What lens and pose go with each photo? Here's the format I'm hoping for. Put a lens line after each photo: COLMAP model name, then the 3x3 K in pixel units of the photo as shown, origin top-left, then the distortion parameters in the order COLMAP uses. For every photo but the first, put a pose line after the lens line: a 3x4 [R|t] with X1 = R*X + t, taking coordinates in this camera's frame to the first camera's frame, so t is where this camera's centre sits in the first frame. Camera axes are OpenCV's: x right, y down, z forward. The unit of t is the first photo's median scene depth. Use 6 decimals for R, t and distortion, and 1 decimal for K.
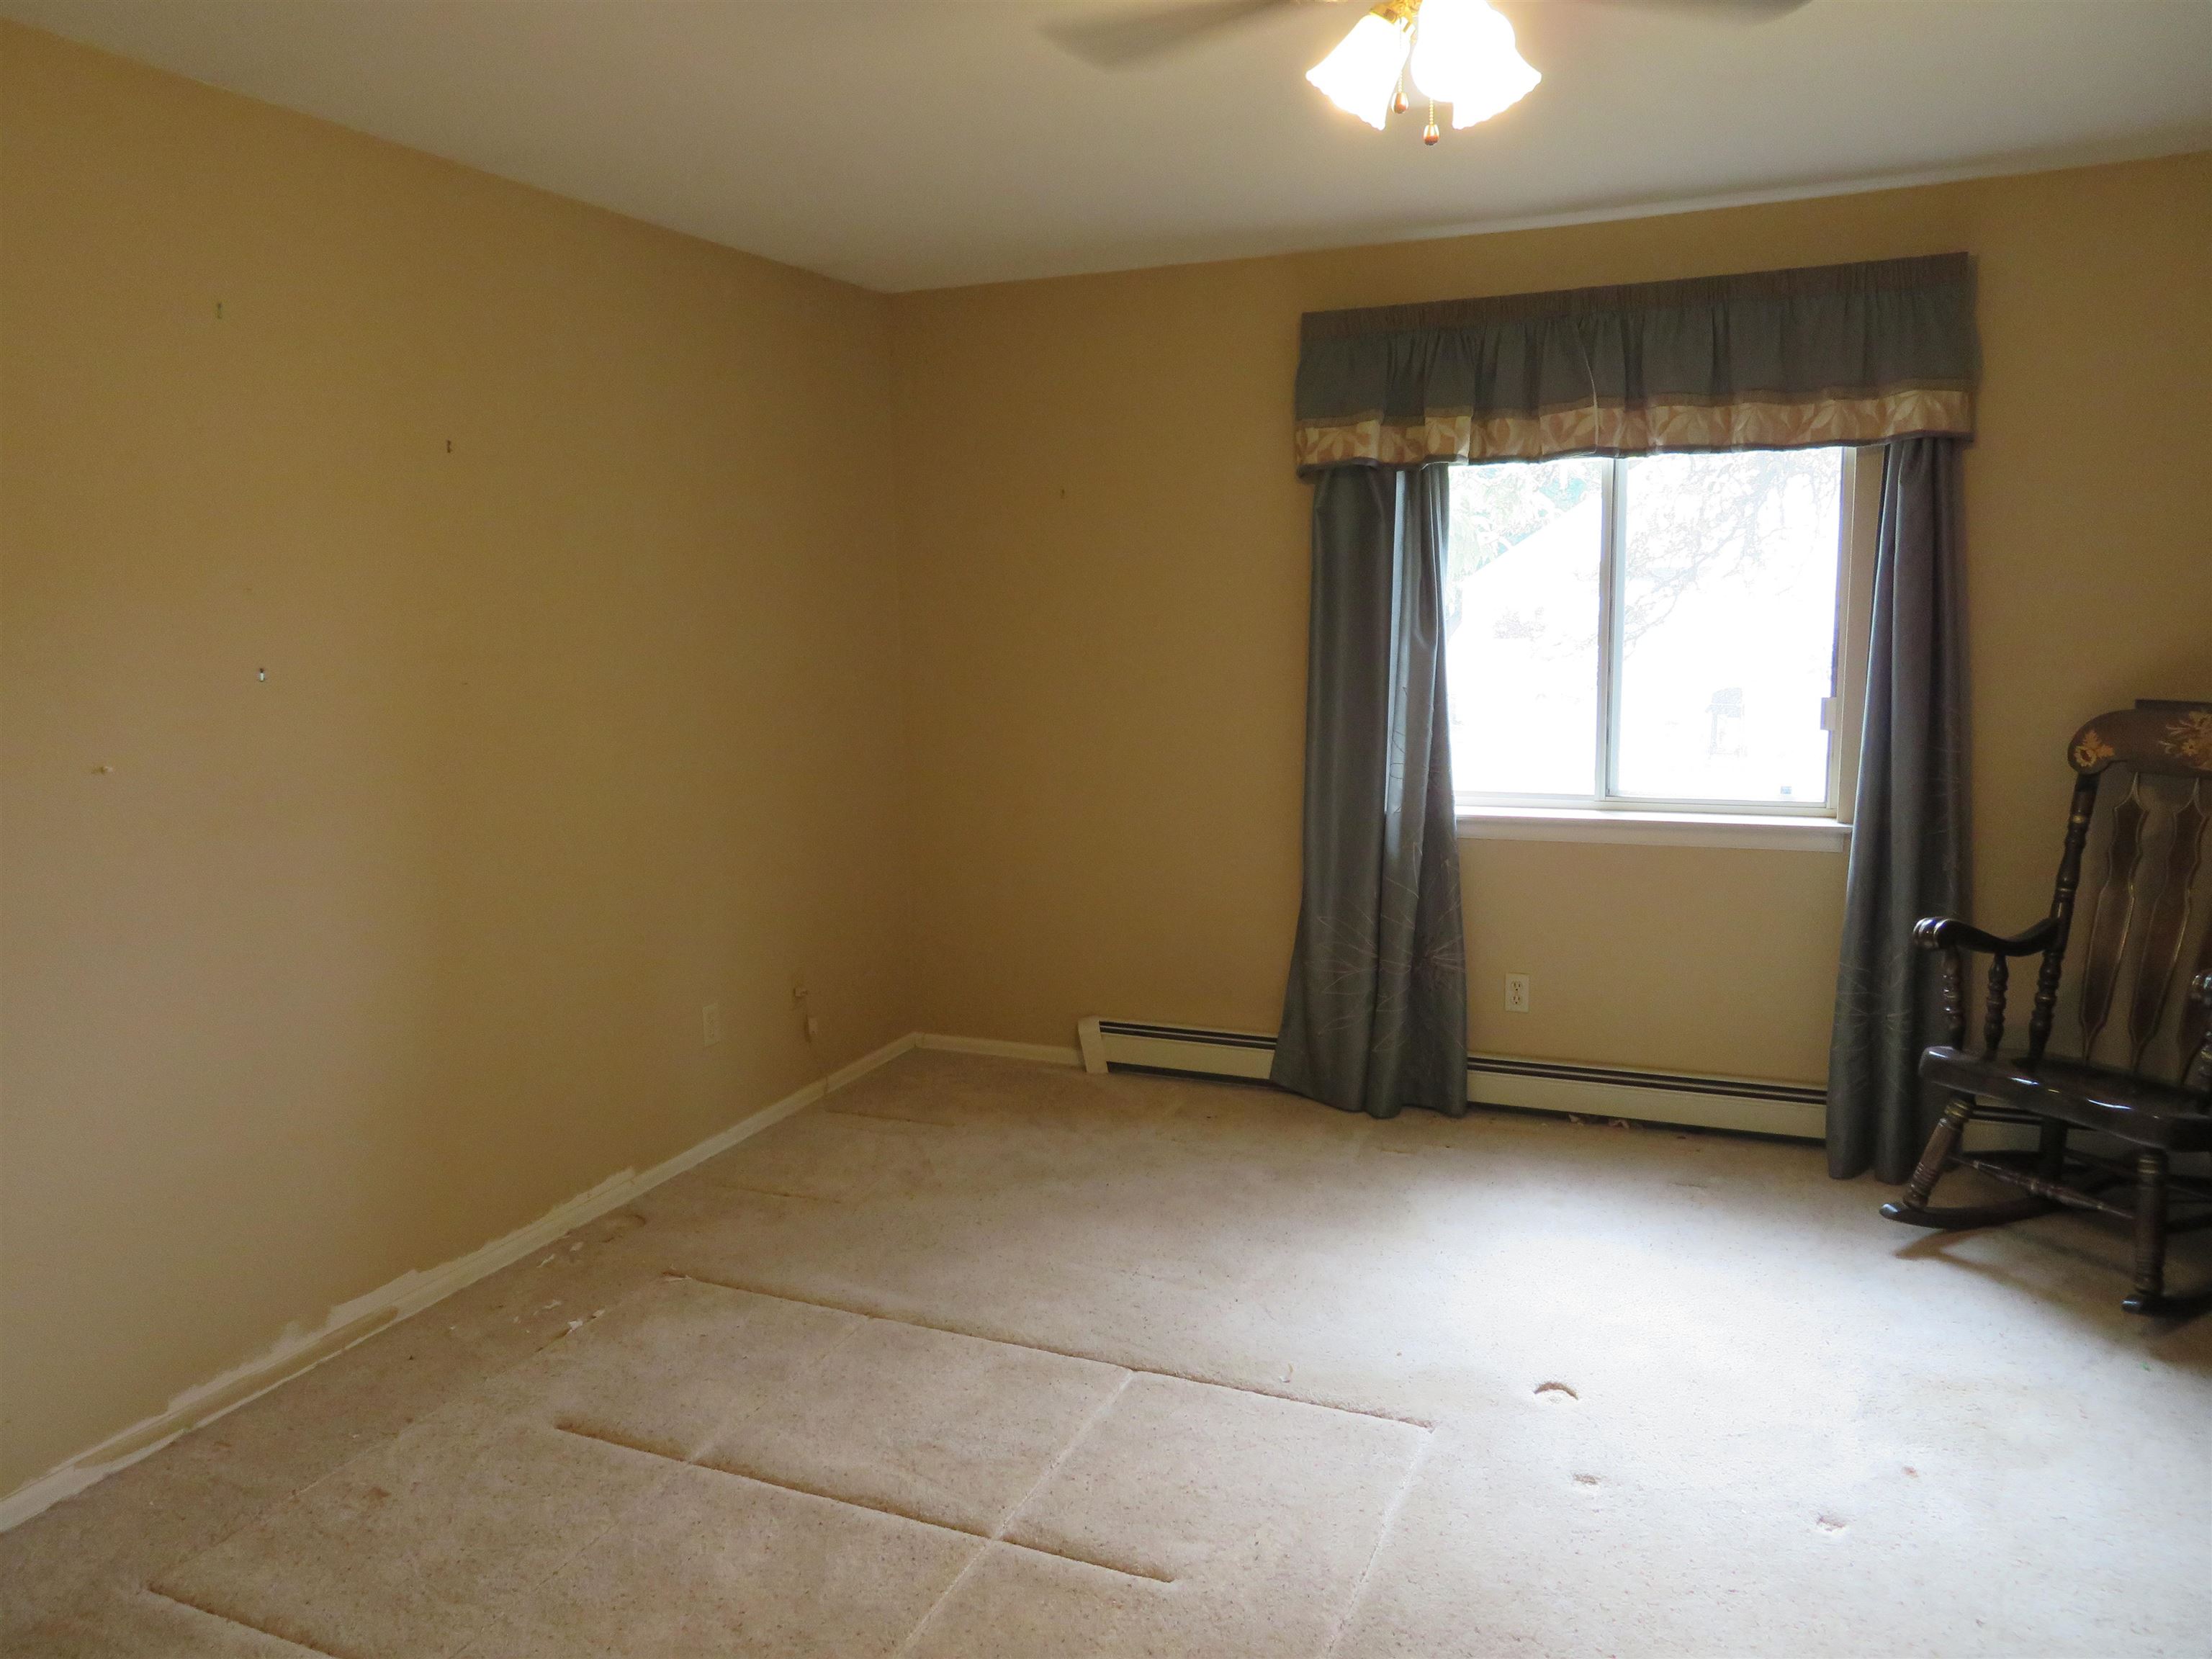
lens RADIAL K [[1560.3, 0, 1096.1], [0, 1560.3, 837.3], [0, 0, 1]] dist [-0.011311, 0.010487]
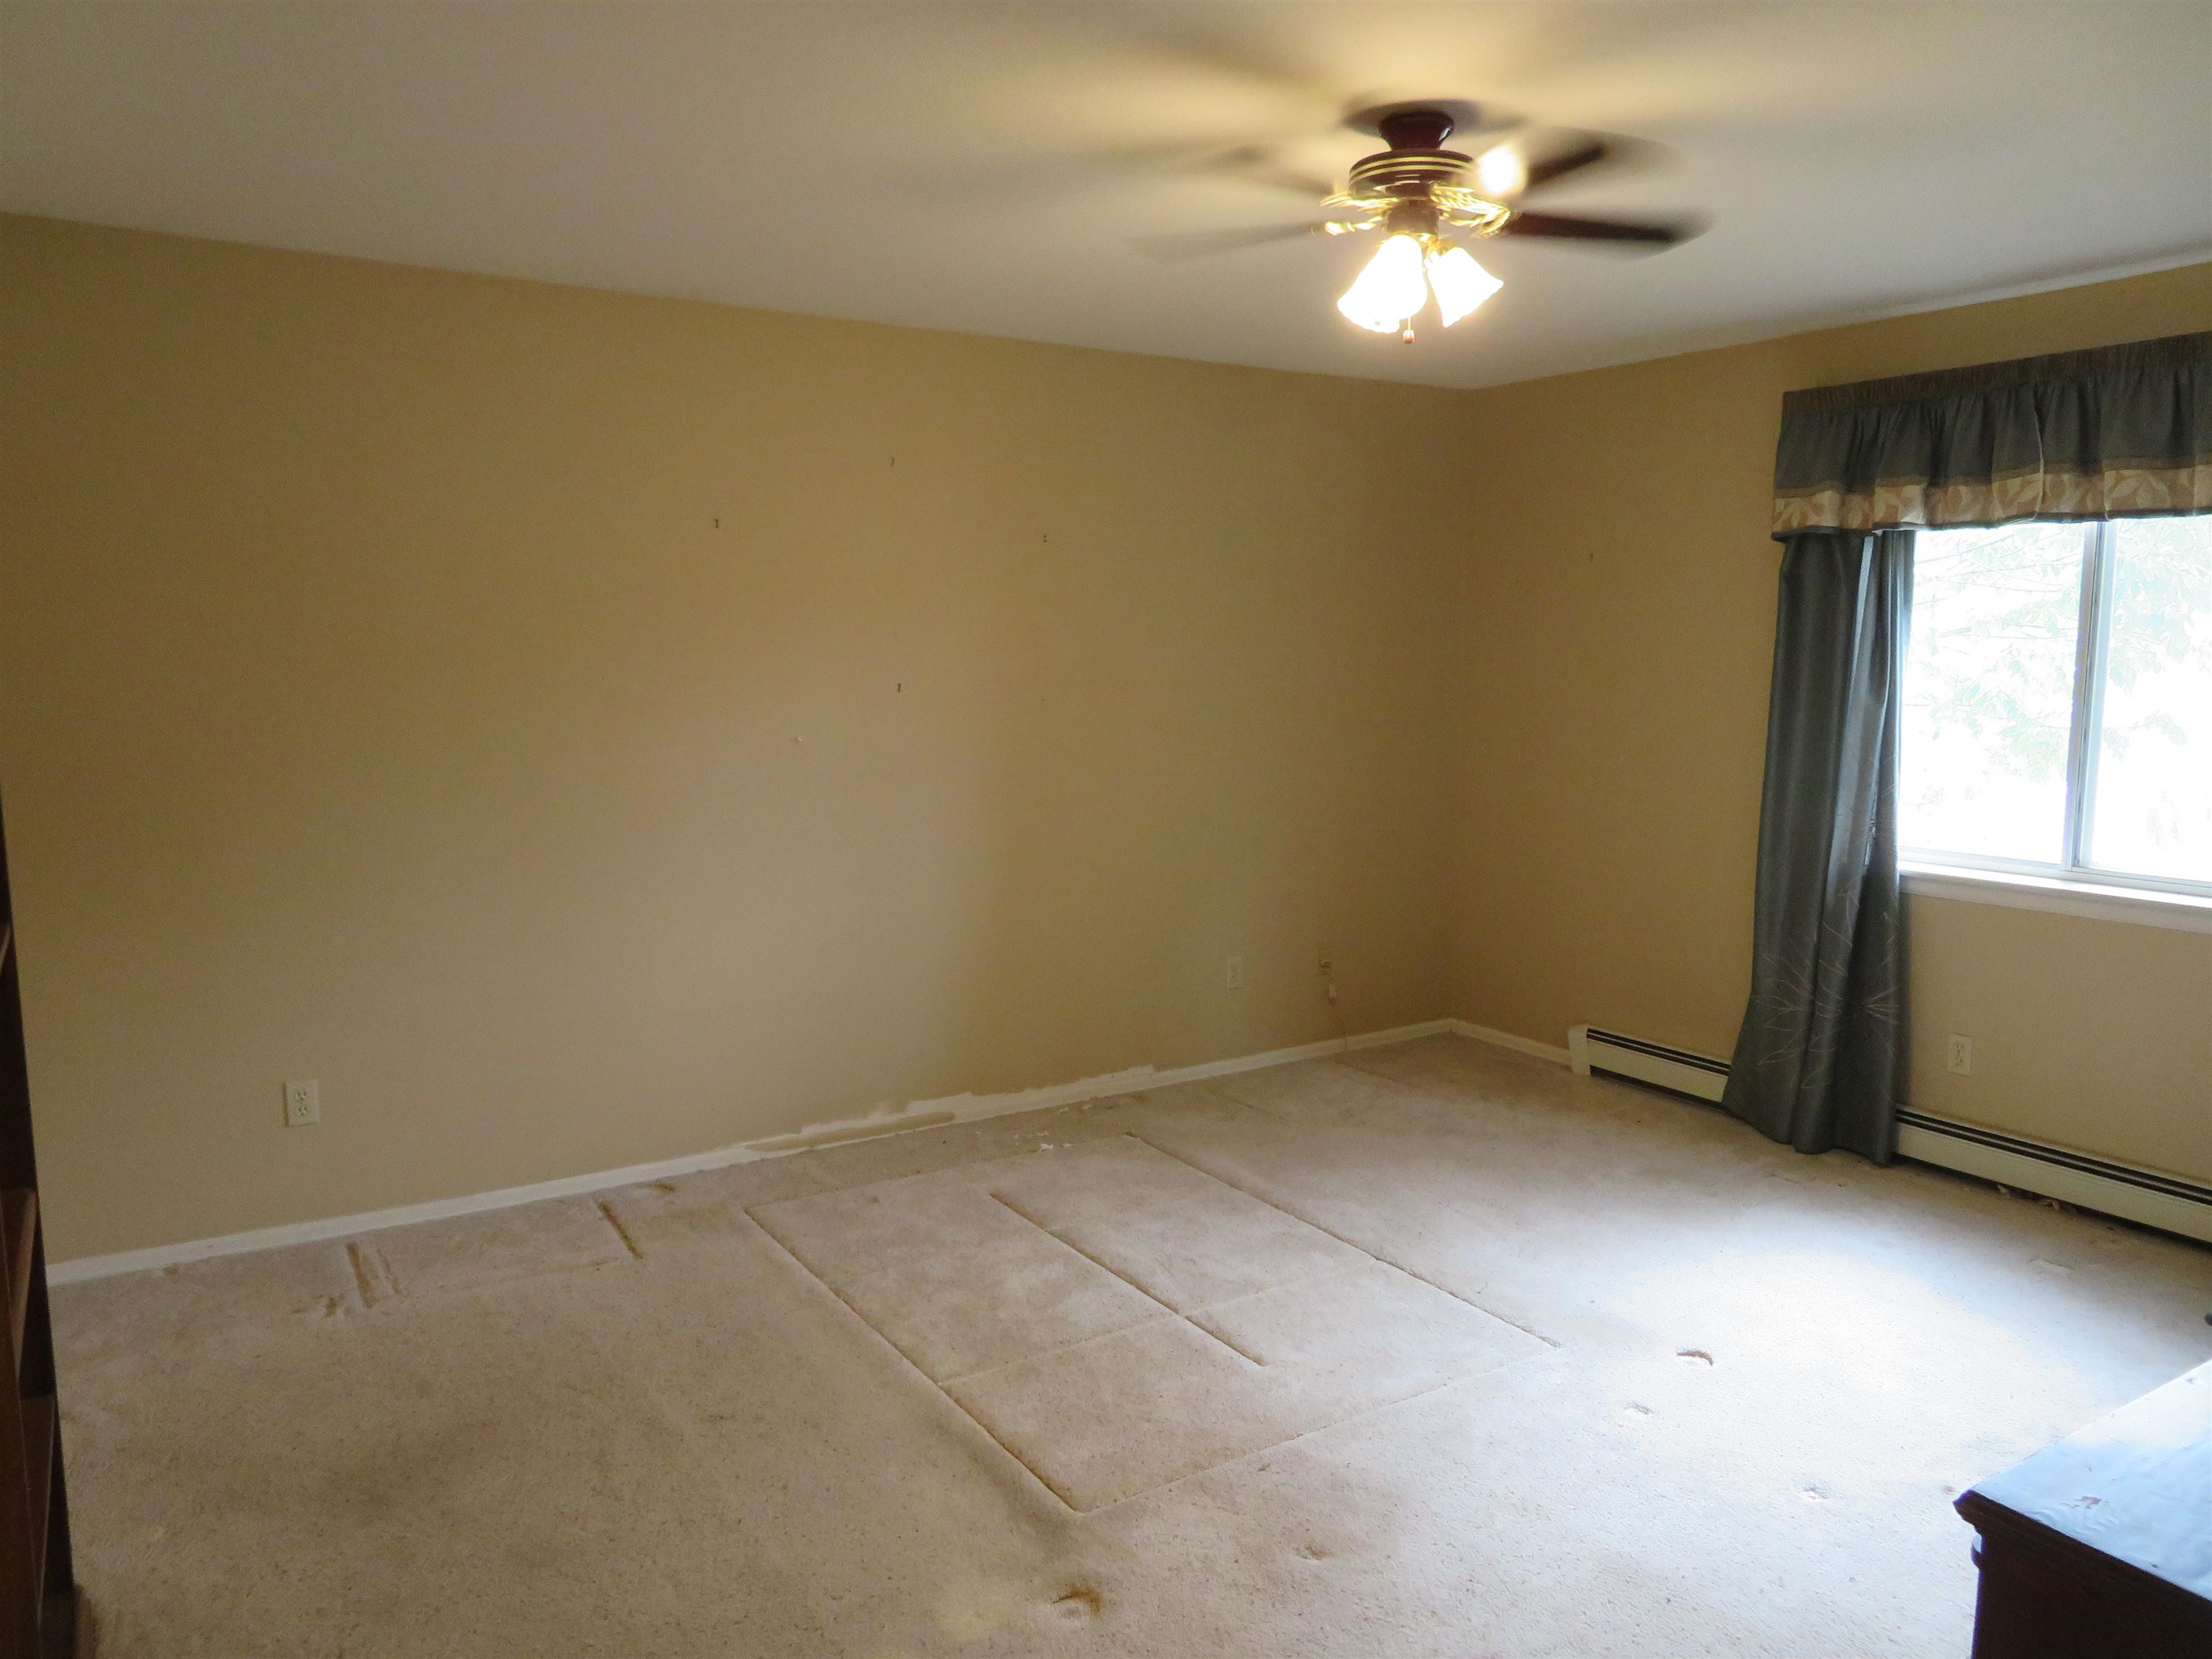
lens RADIAL K [[1560.3, 0, 1120.5], [0, 1560.3, 824.7], [0, 0, 1]] dist [-0.011311, 0.010487]
pose [[0.832855, 0.084610, -0.546986, 0.382224], [-0.101623, 0.994823, -0.000851, 0.009513], [0.544082, 0.056295, 0.837141, -0.143545]]
